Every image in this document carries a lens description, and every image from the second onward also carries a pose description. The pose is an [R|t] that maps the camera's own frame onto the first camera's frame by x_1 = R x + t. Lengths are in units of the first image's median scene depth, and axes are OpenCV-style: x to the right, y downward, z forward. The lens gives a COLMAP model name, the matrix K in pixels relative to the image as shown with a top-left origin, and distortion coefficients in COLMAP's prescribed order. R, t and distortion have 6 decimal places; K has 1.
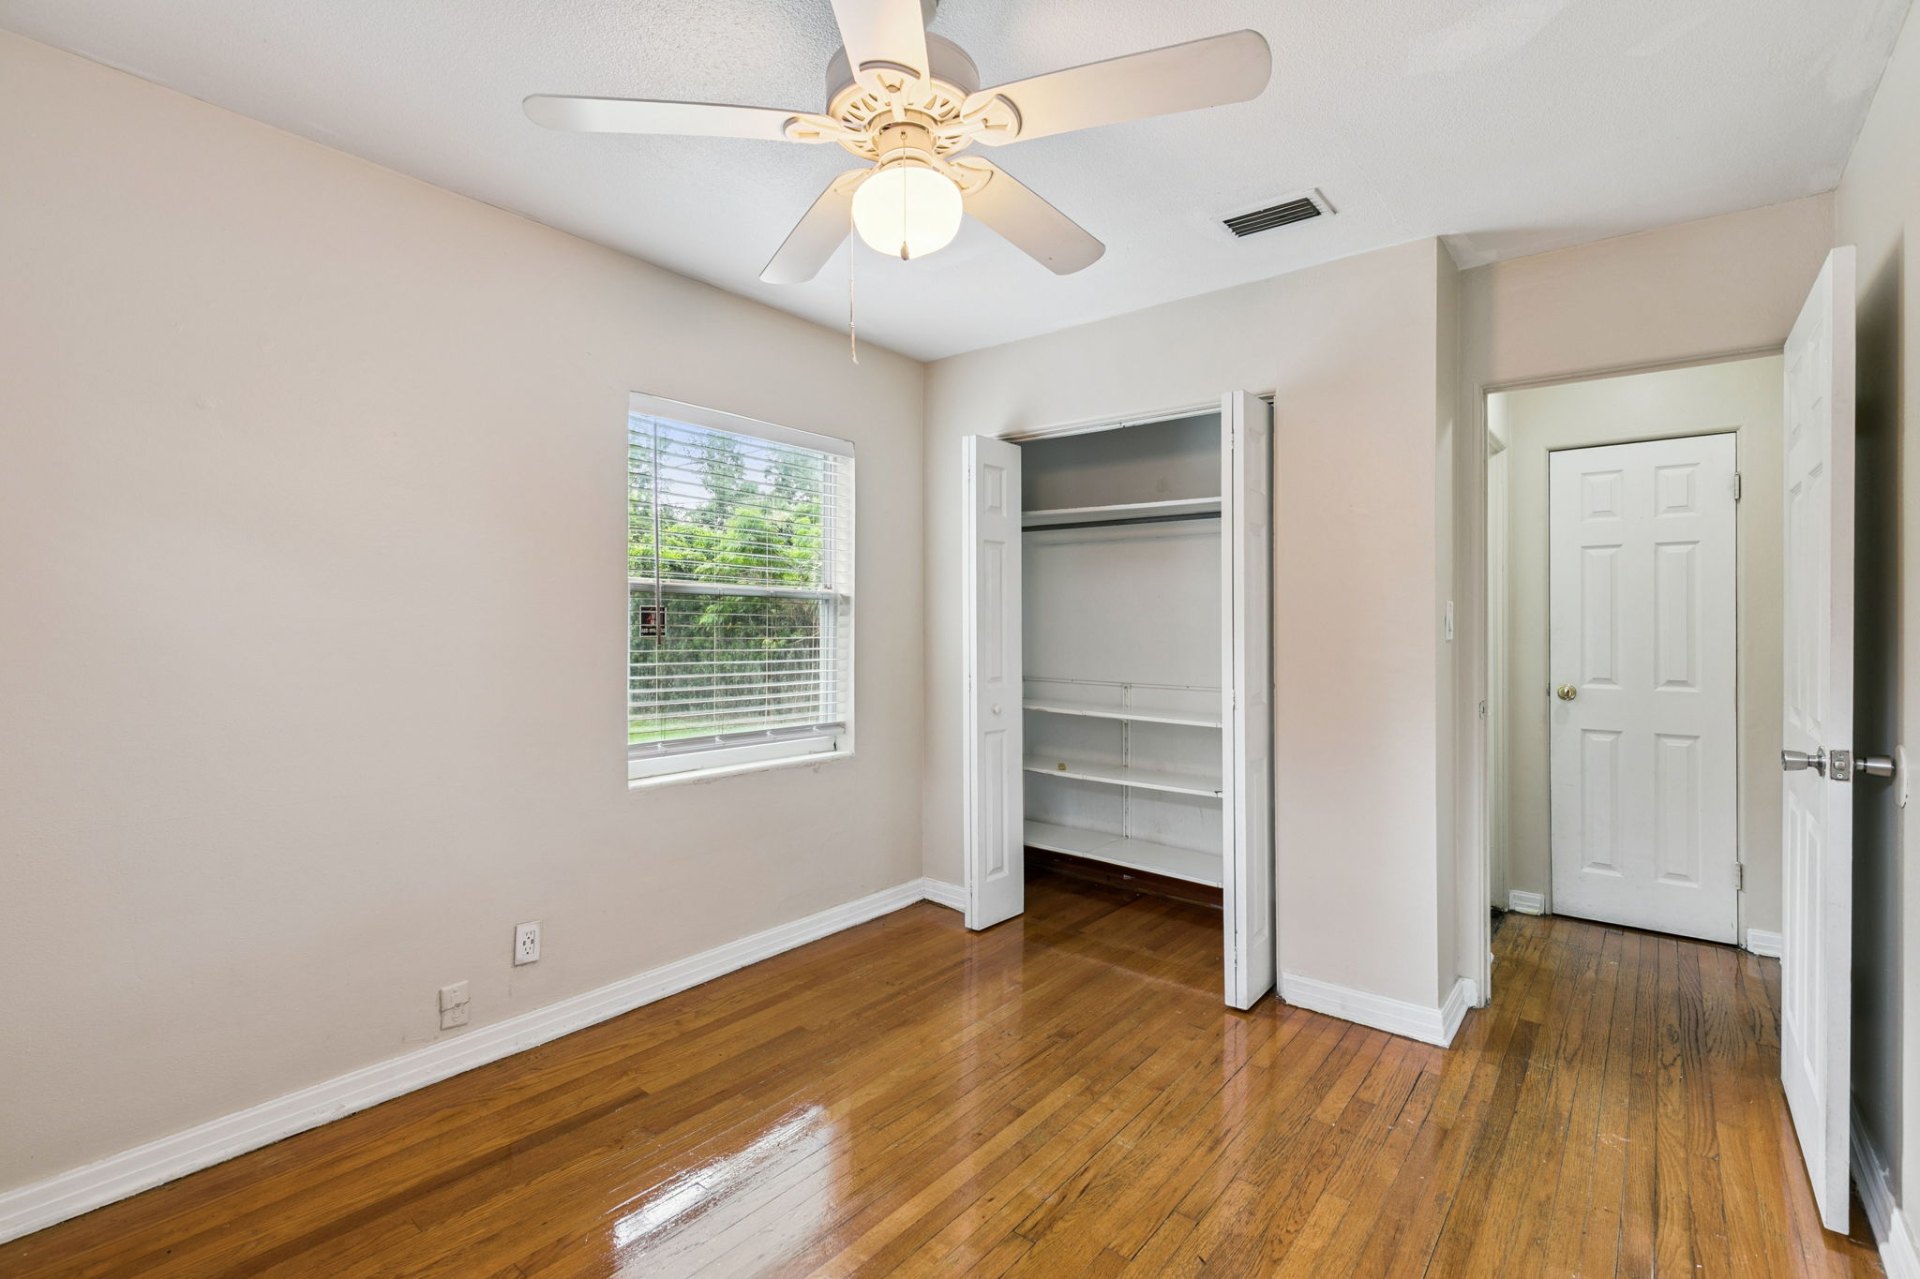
lens RADIAL K [[863.3, 0, 969.4], [0, 863.3, 631.9], [0, 0, 1]] dist [-0.000608, -0.000192]
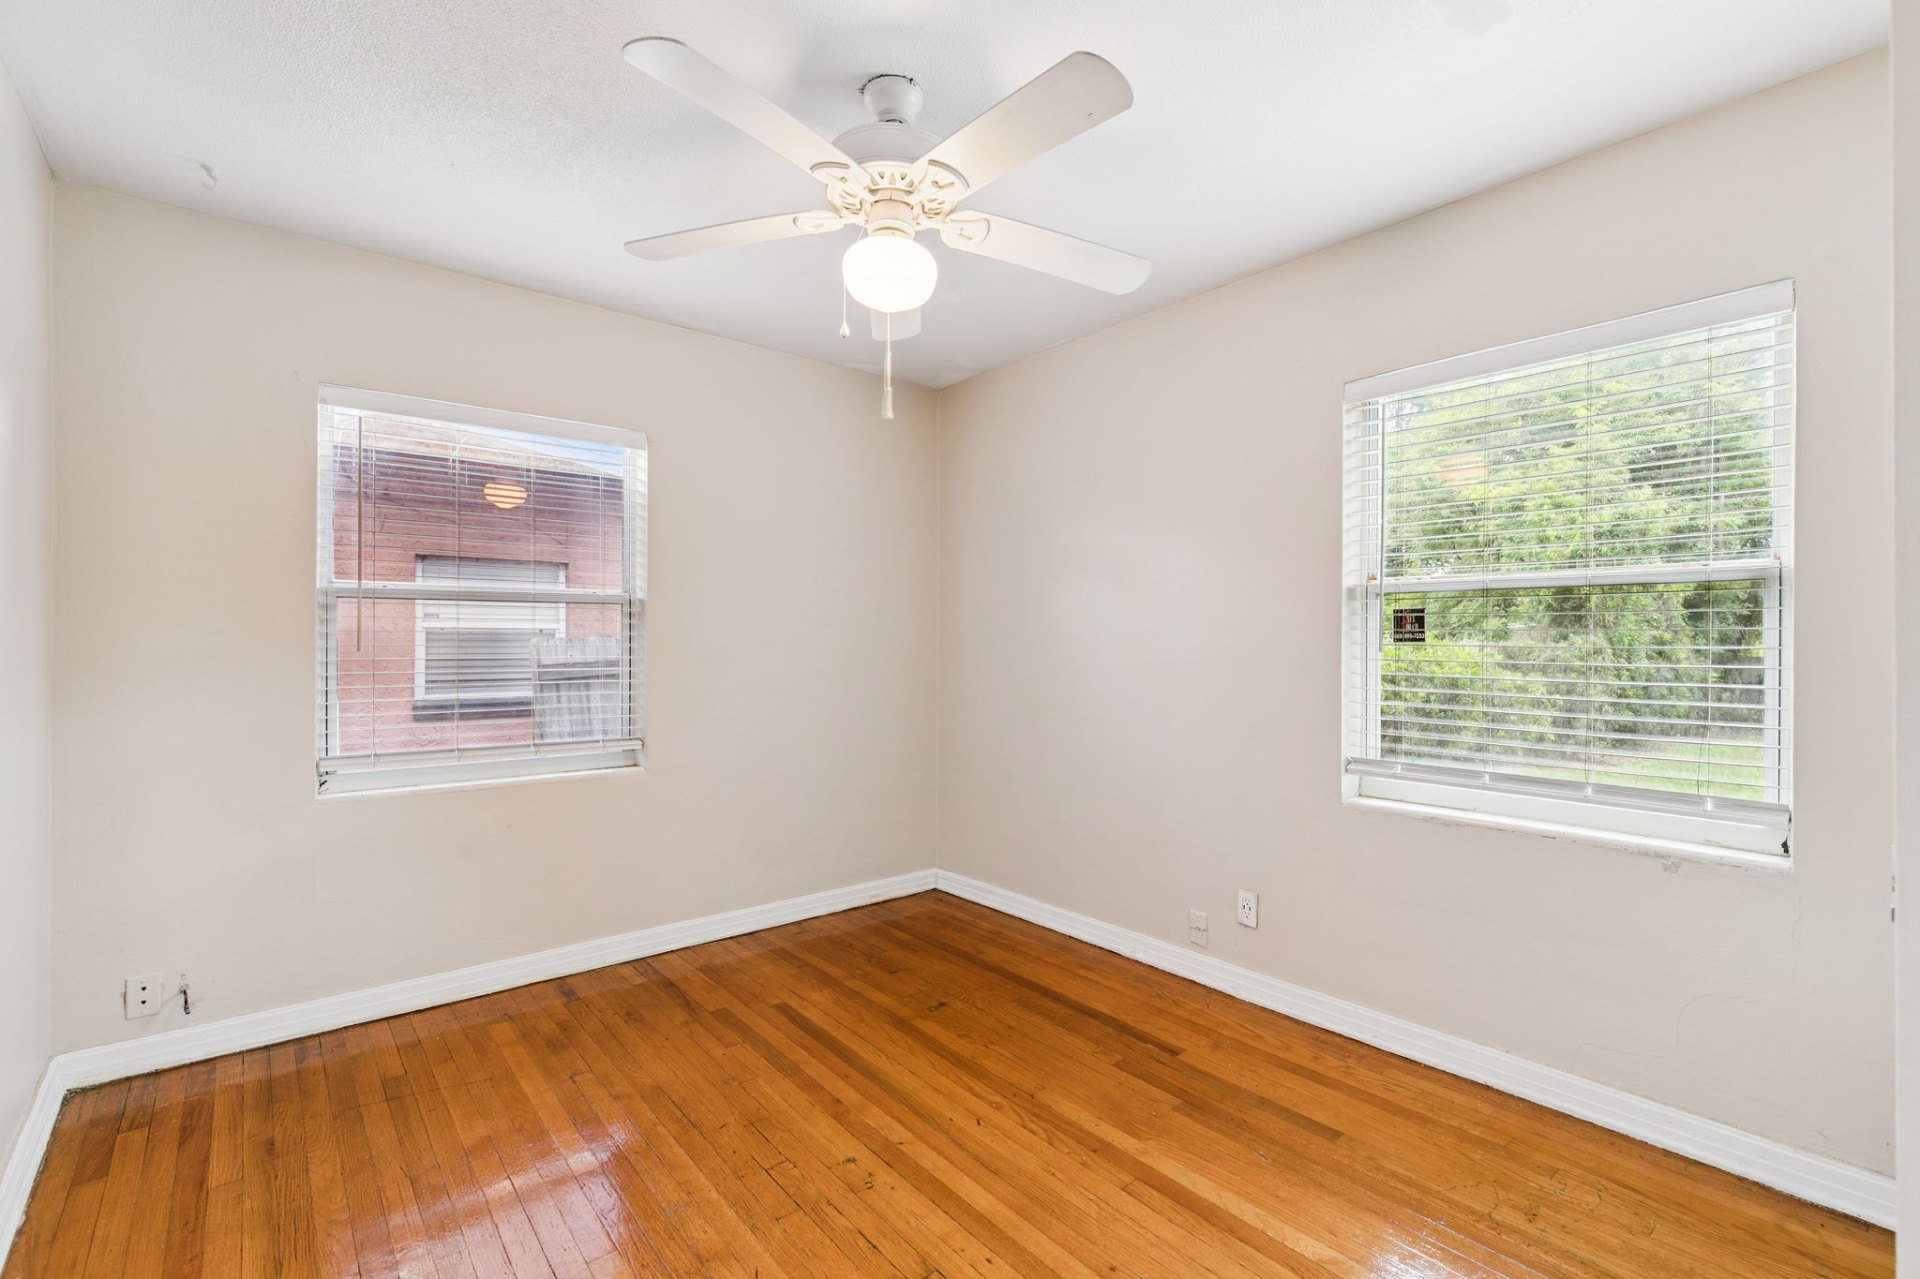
lens RADIAL K [[863.3, 0, 972.4], [0, 863.3, 638.8], [0, 0, 1]] dist [-0.000608, -0.000192]
pose [[-0.199480, -0.000505, -0.979902, 0.574585], [-0.004241, 0.999991, 0.000348, 0.002306], [0.979893, 0.004225, -0.199480, 0.726812]]
